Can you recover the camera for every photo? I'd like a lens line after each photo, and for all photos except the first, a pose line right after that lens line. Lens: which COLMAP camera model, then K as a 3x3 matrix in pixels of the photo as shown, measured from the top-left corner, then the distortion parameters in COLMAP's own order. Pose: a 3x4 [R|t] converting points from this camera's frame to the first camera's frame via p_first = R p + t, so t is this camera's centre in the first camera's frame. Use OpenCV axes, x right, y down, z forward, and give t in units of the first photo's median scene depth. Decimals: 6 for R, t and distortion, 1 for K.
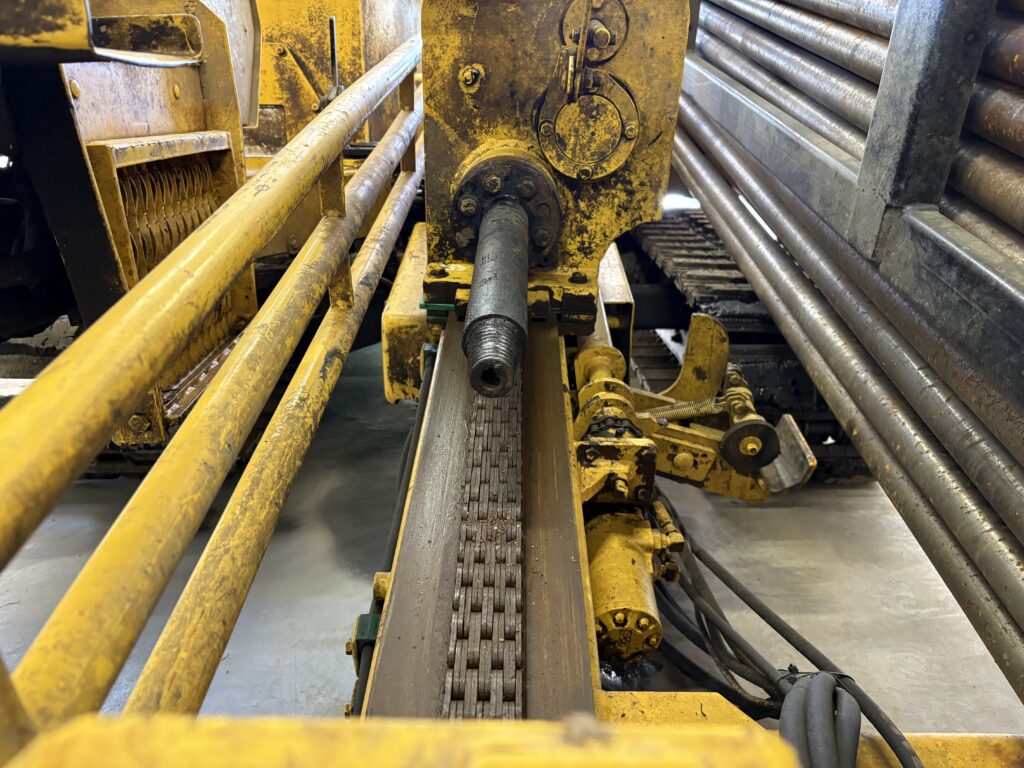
lens RADIAL K [[786.5, 0, 512.0], [0, 786.5, 384.0], [0, 0, 1]] dist [0.038875, -0.045702]
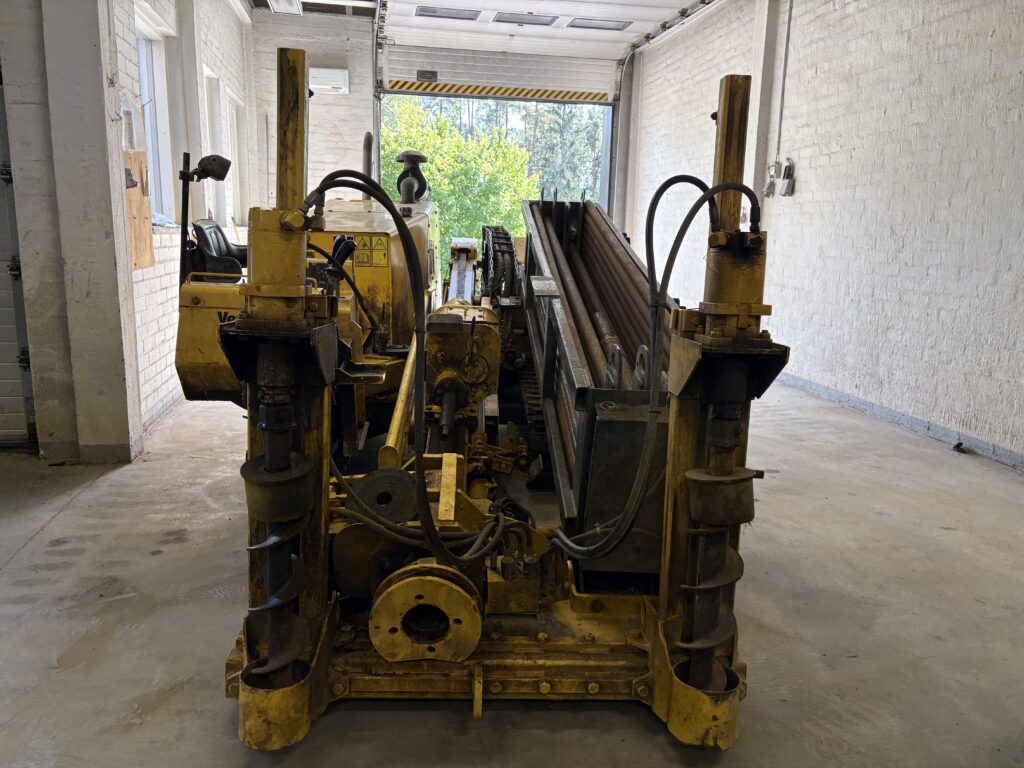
lens RADIAL K [[775.2, 0, 512.0], [0, 775.2, 384.0], [0, 0, 1]] dist [0.045923, -0.042287]
pose [[0.998102, 0.013012, 0.060199, 0.057018], [-0.006095, 0.993499, -0.113675, 0.125239], [-0.061287, 0.113092, 0.991693, -2.328326]]
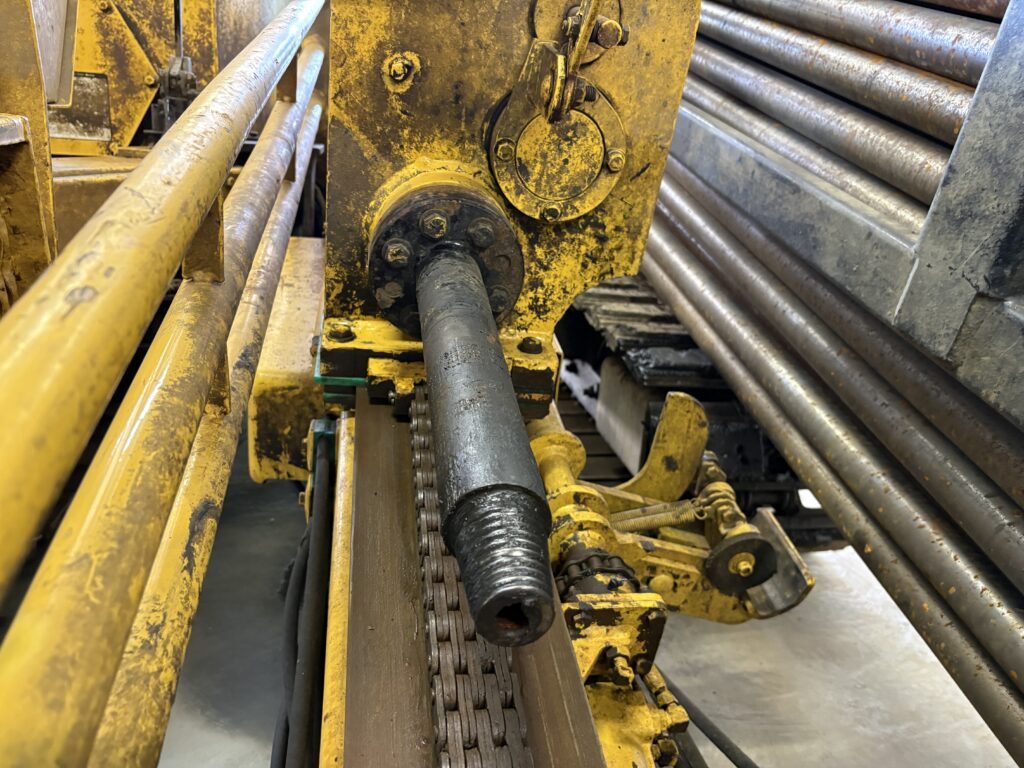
lens RADIAL K [[790.6, 0, 512.0], [0, 790.6, 384.0], [0, 0, 1]] dist [0.053220, -0.077180]
pose [[0.980638, 0.010522, 0.195545, -0.086300], [-0.012740, 0.999868, 0.010085, -0.110446], [-0.195413, -0.012381, 0.980643, 0.265570]]
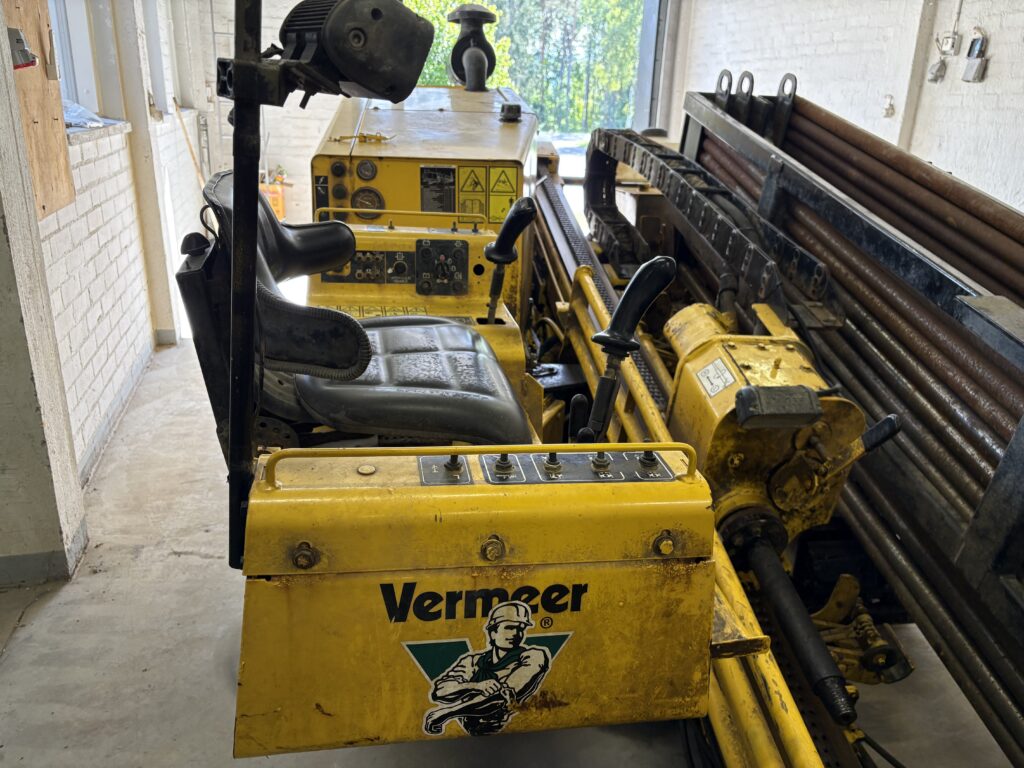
lens RADIAL K [[786.5, 0, 512.0], [0, 786.5, 384.0], [0, 0, 1]] dist [0.038875, -0.045702]
pose [[0.990768, -0.010183, 0.135183, -0.706475], [0.005257, 0.999311, 0.036746, -0.582574], [-0.135464, -0.035696, 0.990139, -0.550105]]
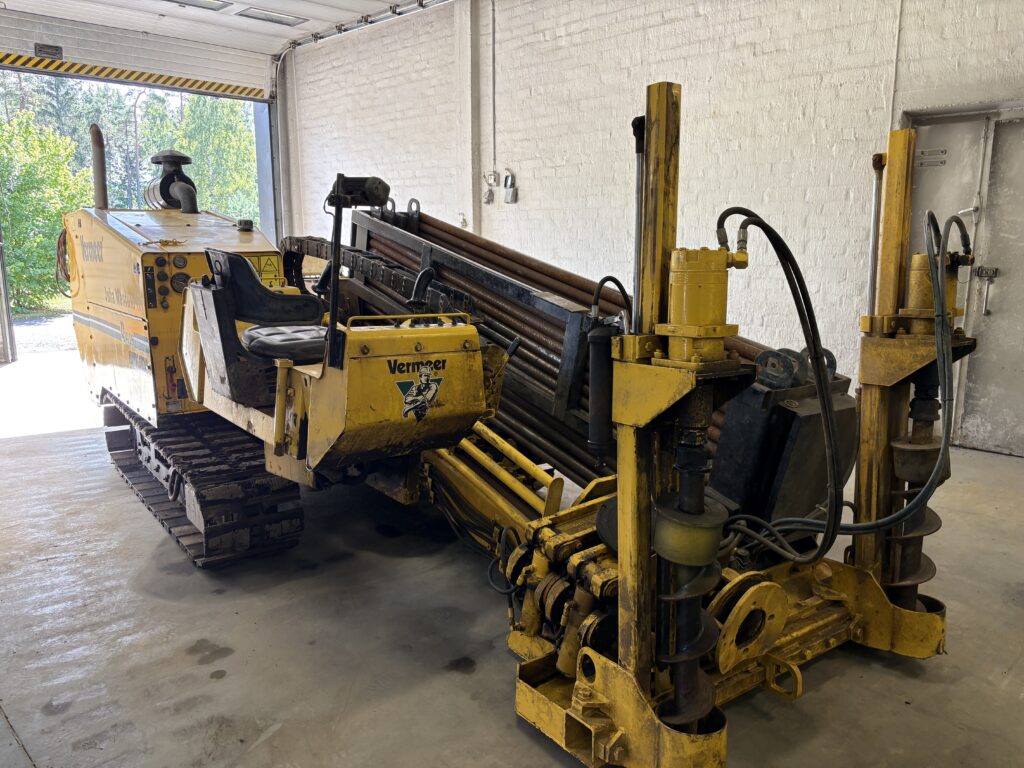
lens RADIAL K [[775.2, 0, 512.0], [0, 775.2, 384.0], [0, 0, 1]] dist [0.045923, -0.042287]
pose [[0.803435, -0.110667, 0.585017, -1.699695], [0.177904, 0.982307, -0.058503, -0.130634], [-0.568192, 0.151080, 0.808908, -1.732084]]
